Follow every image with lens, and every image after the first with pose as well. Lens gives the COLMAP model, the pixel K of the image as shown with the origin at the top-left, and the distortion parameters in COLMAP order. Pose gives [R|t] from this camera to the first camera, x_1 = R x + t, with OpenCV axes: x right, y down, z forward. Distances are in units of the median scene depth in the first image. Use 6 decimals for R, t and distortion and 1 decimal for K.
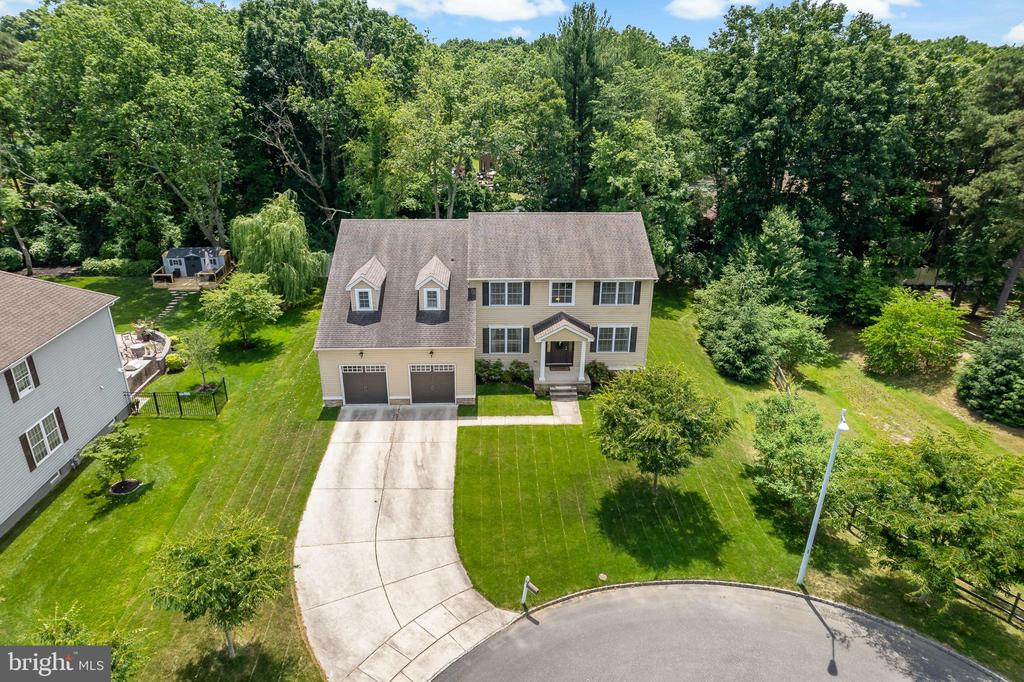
lens RADIAL K [[659.3, 0, 510.3], [0, 659.3, 353.2], [0, 0, 1]] dist [-0.066061, 0.059619]
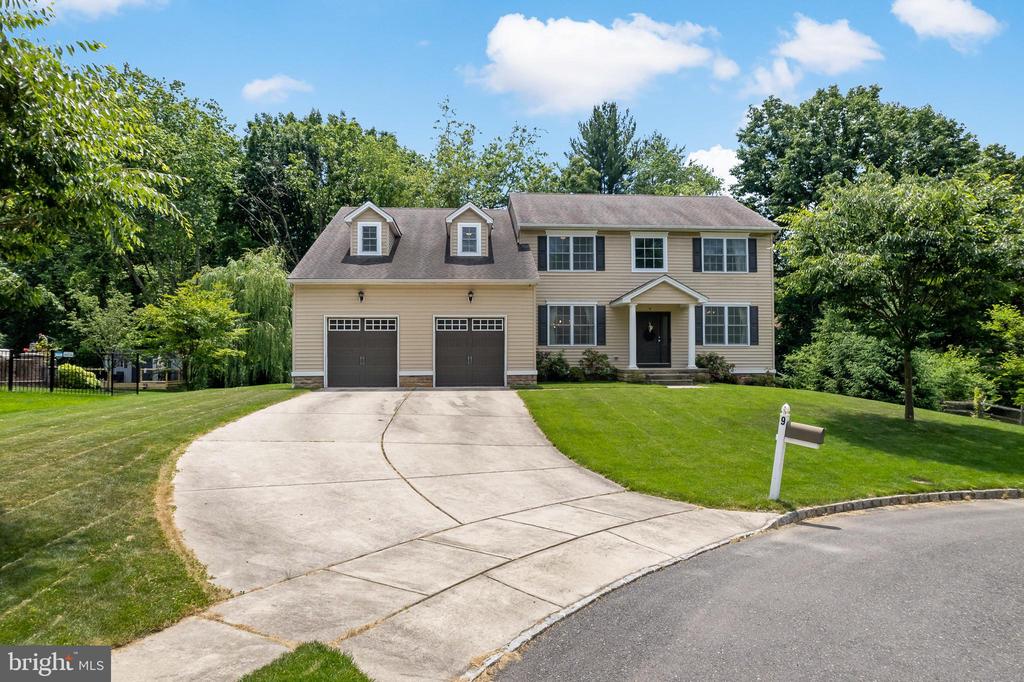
lens RADIAL K [[659.3, 0, 510.3], [0, 659.3, 353.2], [0, 0, 1]] dist [-0.066061, 0.059619]
pose [[0.999458, -0.009744, 0.031436, -0.095159], [0.022060, 0.907183, -0.420157, 0.302283], [-0.024424, 0.420623, 0.906907, 0.410033]]
